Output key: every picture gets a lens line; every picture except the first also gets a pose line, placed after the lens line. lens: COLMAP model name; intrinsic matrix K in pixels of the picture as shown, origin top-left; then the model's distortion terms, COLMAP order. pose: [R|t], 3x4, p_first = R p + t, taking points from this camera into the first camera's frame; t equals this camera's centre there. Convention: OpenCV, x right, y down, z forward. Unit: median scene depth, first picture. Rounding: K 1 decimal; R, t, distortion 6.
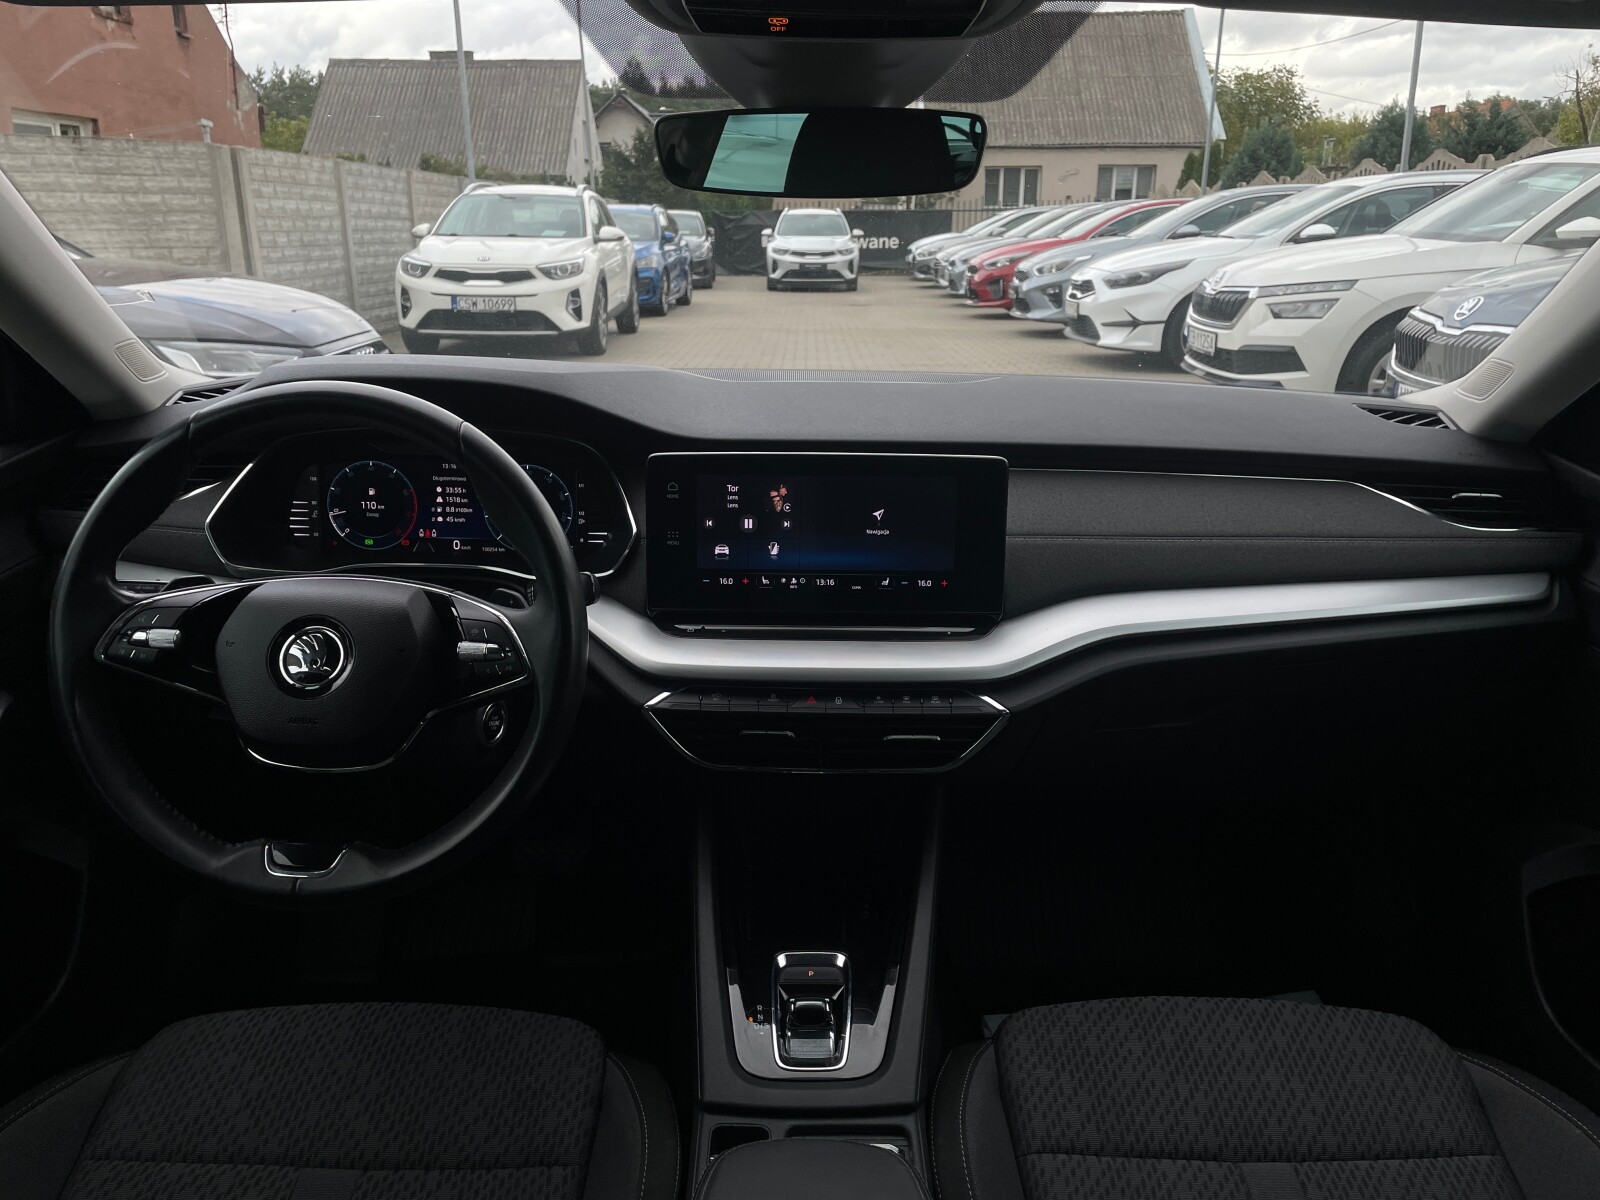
lens RADIAL K [[1192.4, 0, 776.4], [0, 1192.4, 606.0], [0, 0, 1]] dist [0.090014, -0.105968]
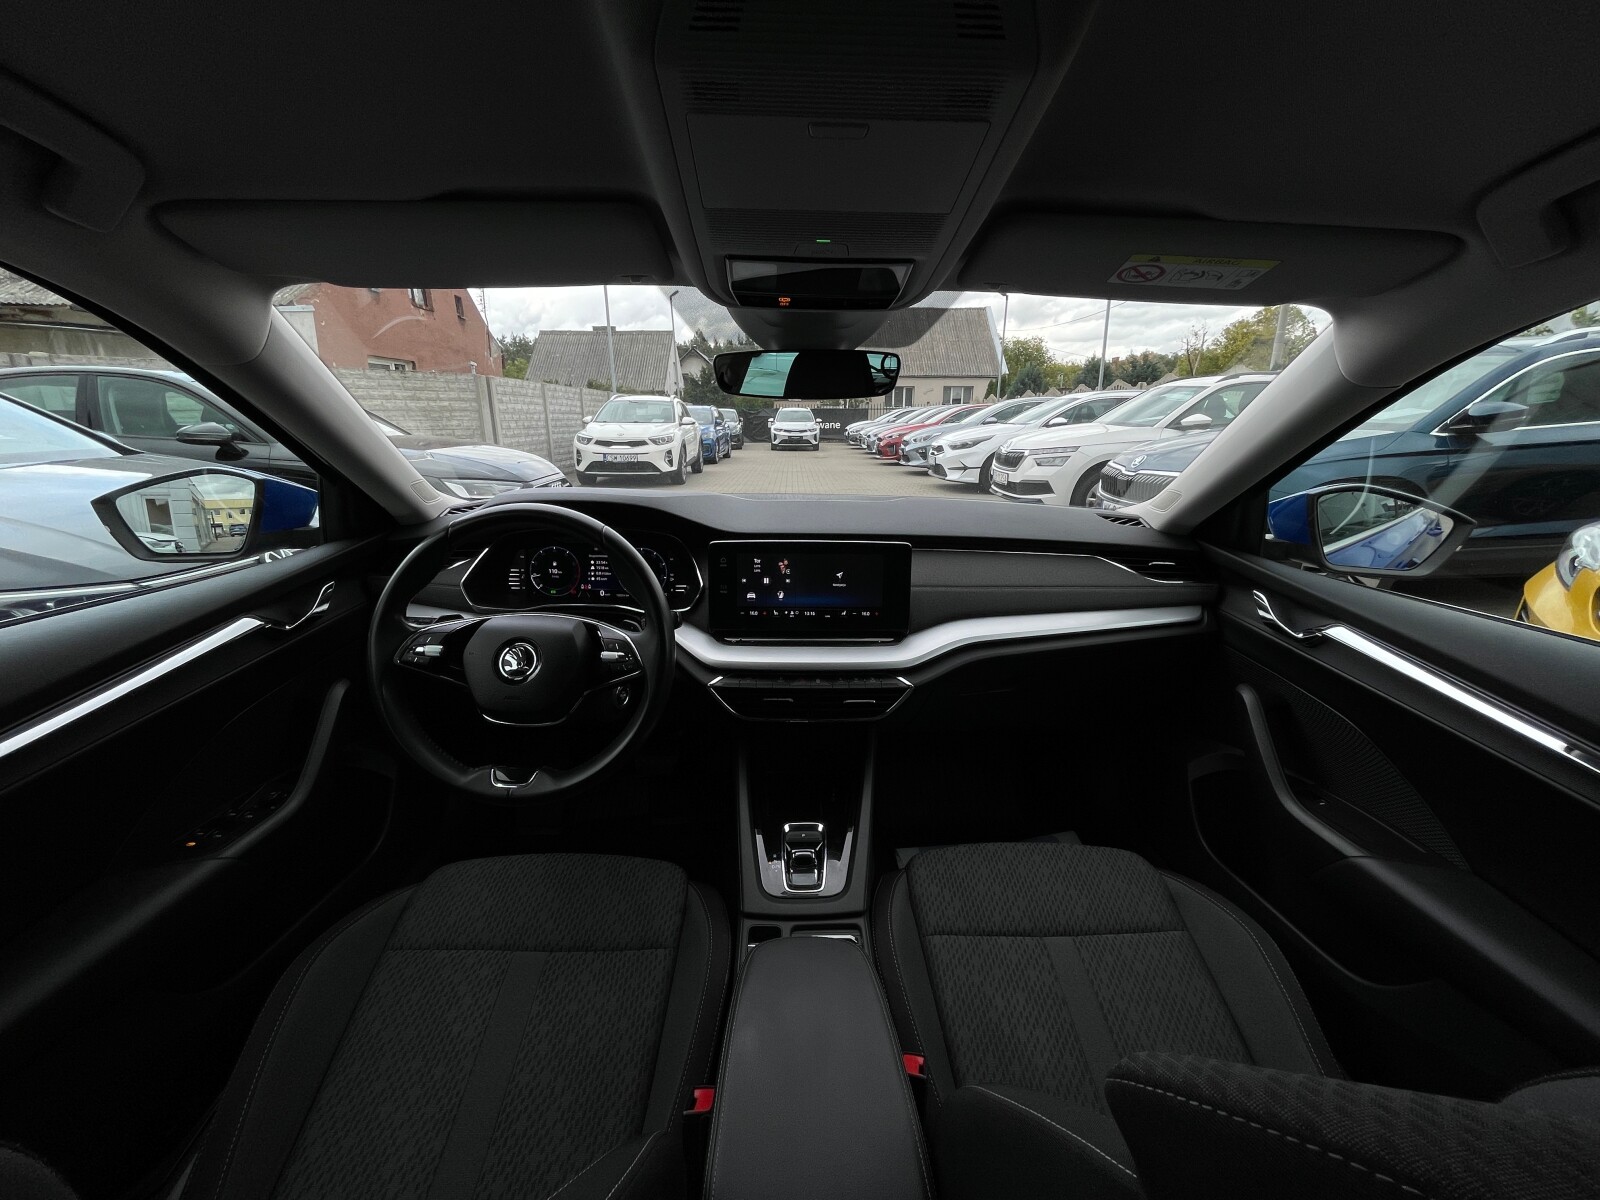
lens RADIAL K [[635.8, 0, 792.2], [0, 635.8, 609.0], [0, 0, 1]] dist [0.004488, 0.000731]
pose [[0.999691, -0.006071, 0.024107, -0.007117], [0.006375, 0.999901, -0.012563, -0.013563], [-0.024029, 0.012713, 0.999630, 0.048956]]
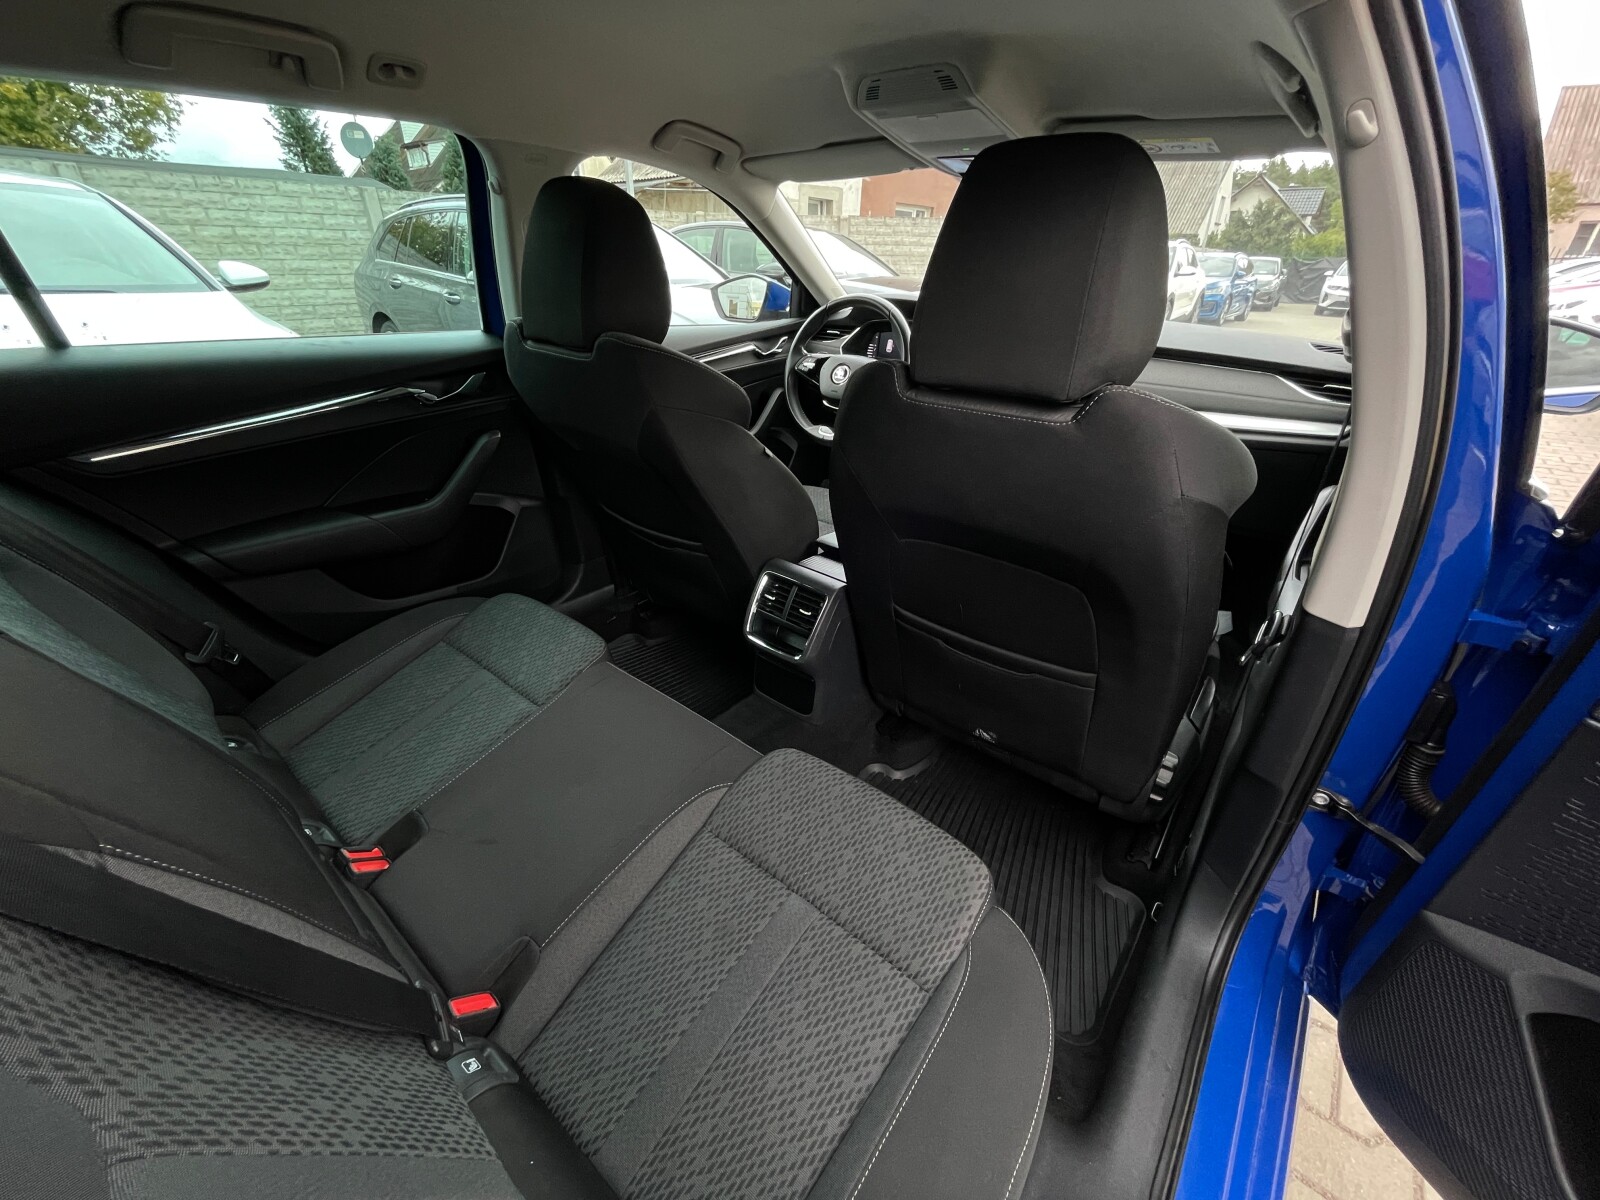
lens RADIAL K [[635.8, 0, 814.1], [0, 635.8, 592.1], [0, 0, 1]] dist [0.004488, 0.000731]
pose [[0.795338, 0.290749, -0.531885, 0.519300], [-0.198205, 0.953964, 0.225094, 0.174624], [0.572845, -0.073603, 0.816352, -0.440701]]
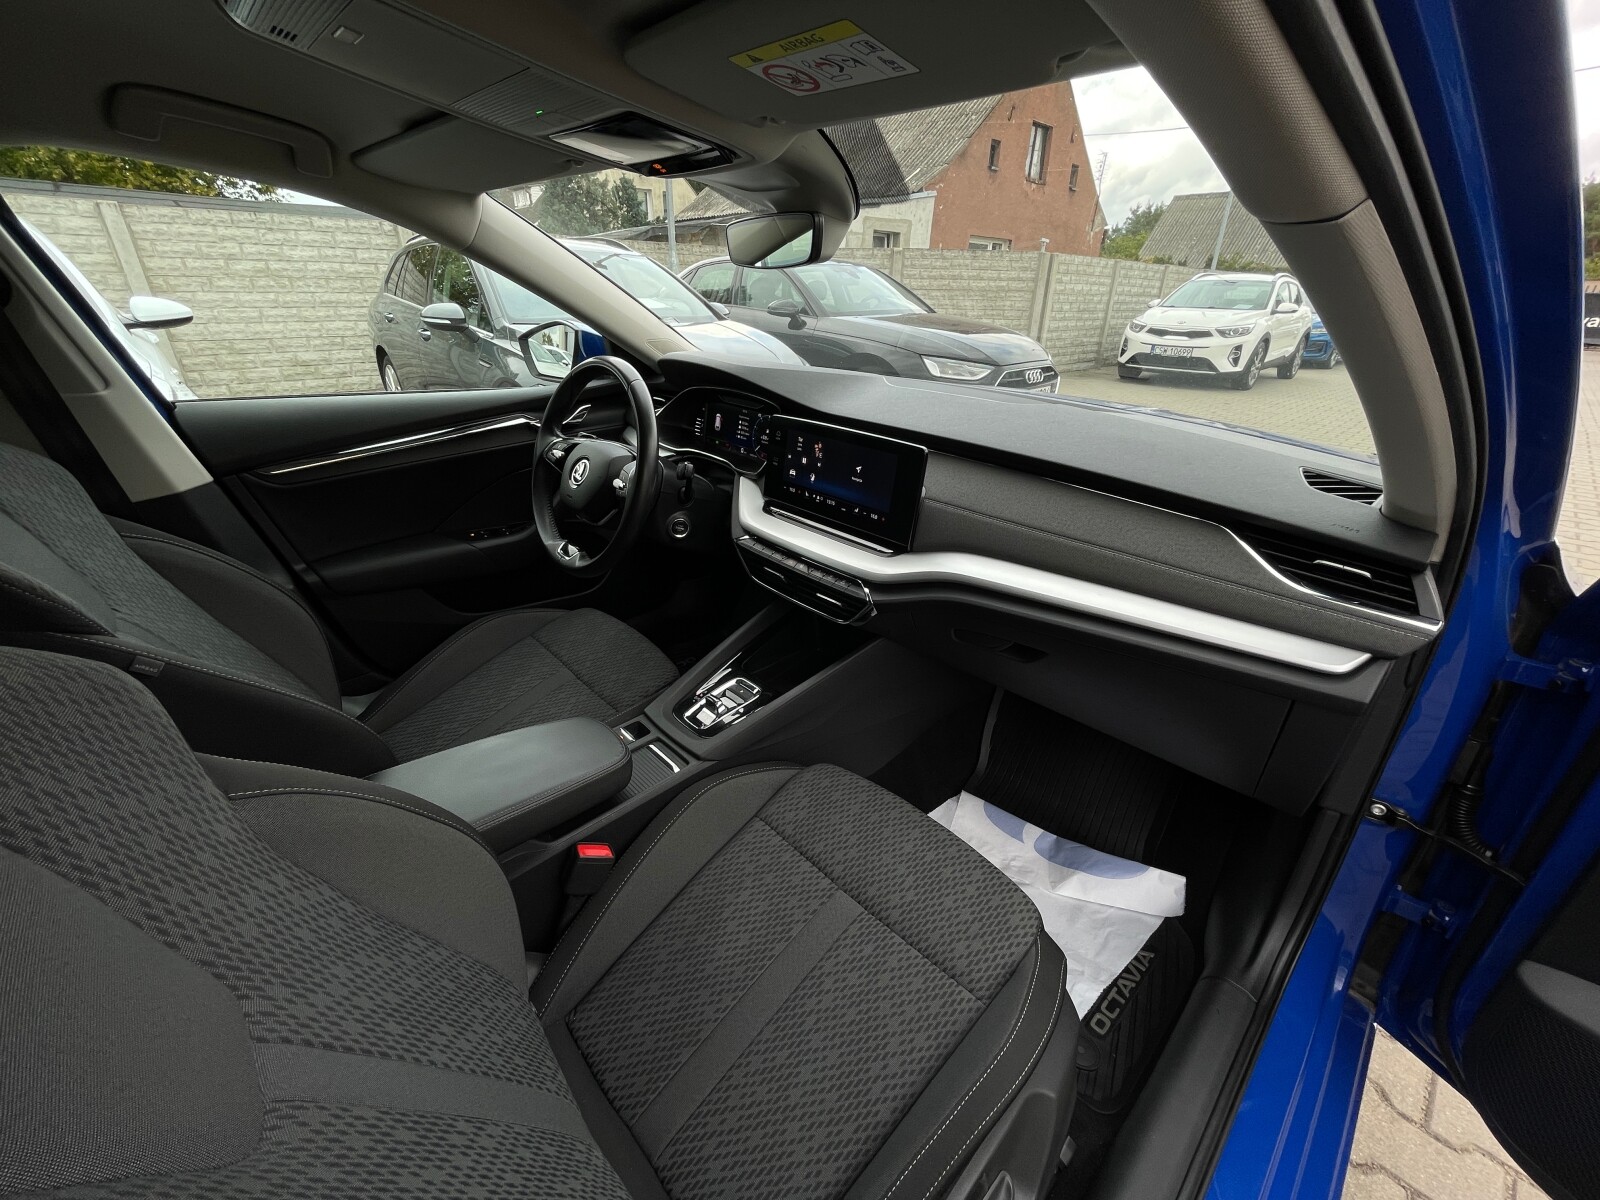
lens RADIAL K [[635.8, 0, 806.4], [0, 635.8, 603.1], [0, 0, 1]] dist [0.004488, 0.000731]
pose [[0.705725, 0.324143, -0.629987, 0.596645], [-0.233318, 0.945932, 0.225335, -0.074928], [0.668965, -0.012037, 0.743196, 0.251583]]
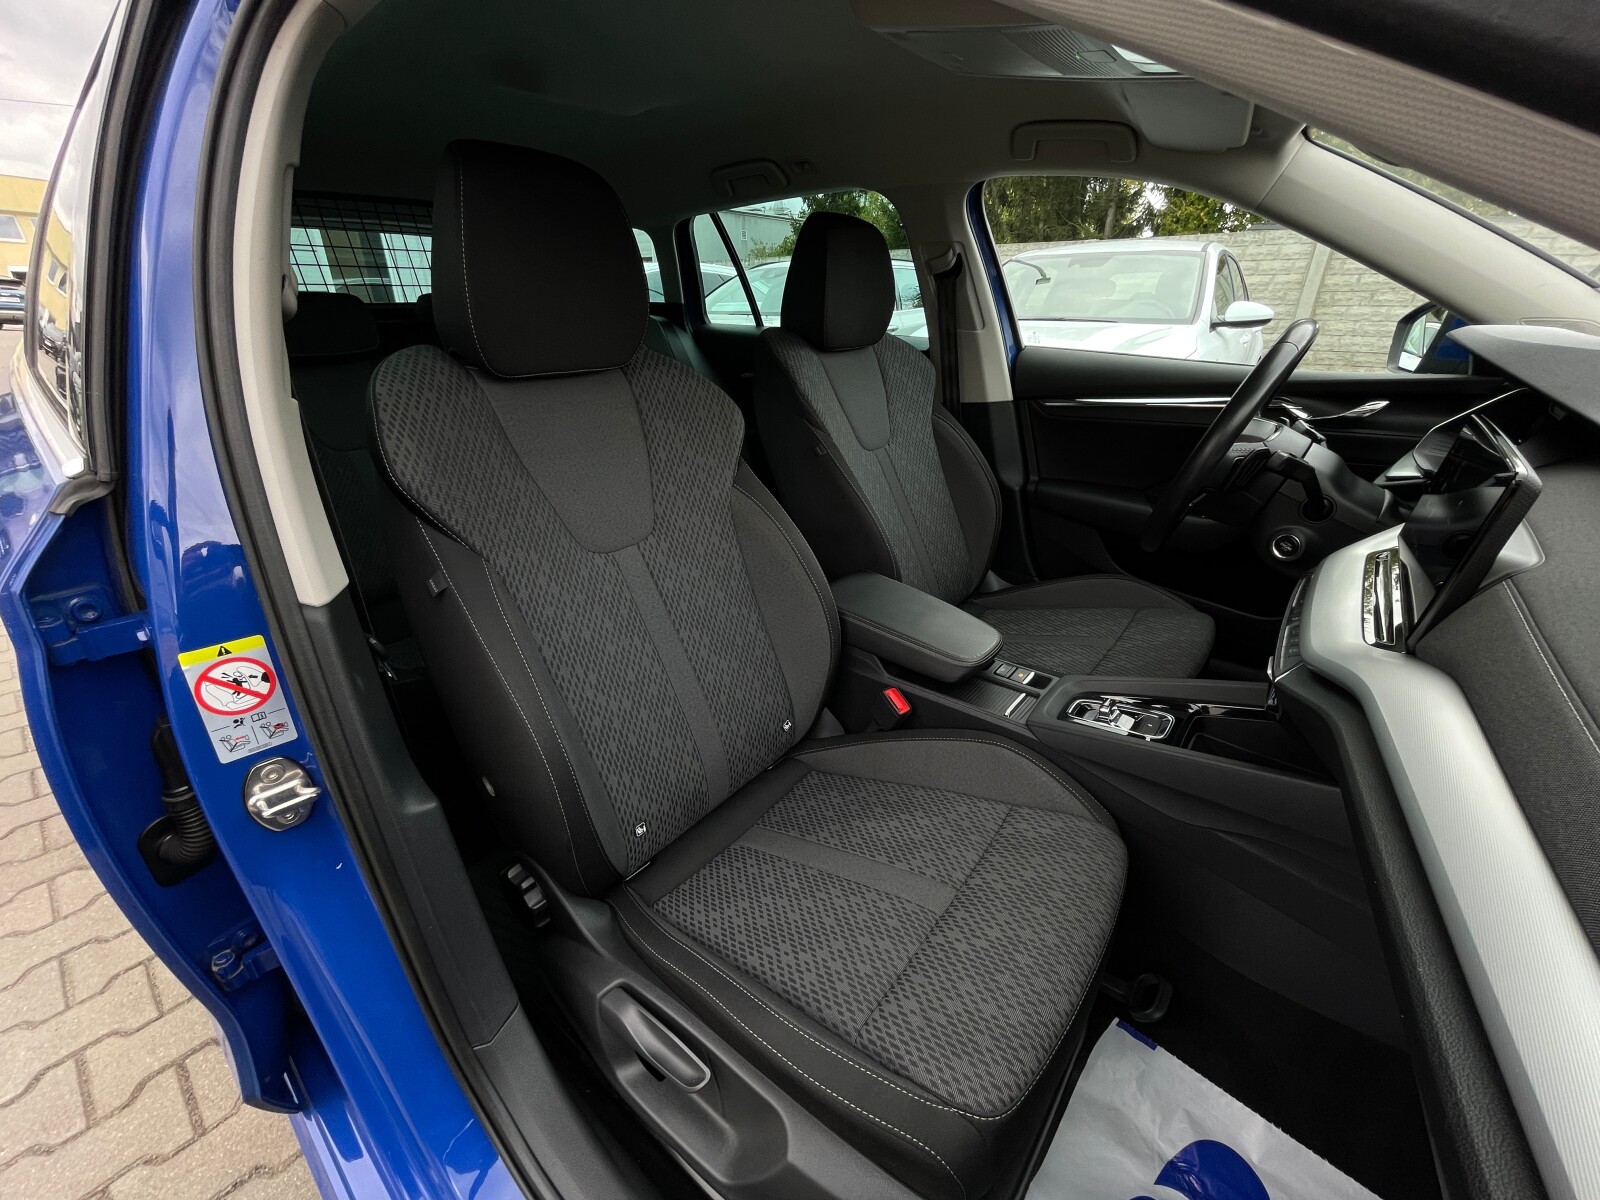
lens RADIAL K [[635.8, 0, 801.6], [0, 635.8, 594.0], [0, 0, 1]] dist [0.004488, 0.000731]
pose [[-0.597492, 0.338237, -0.727048, 0.727782], [-0.249369, 0.783352, 0.569364, -0.169535], [0.762115, 0.521493, -0.383700, 0.774829]]
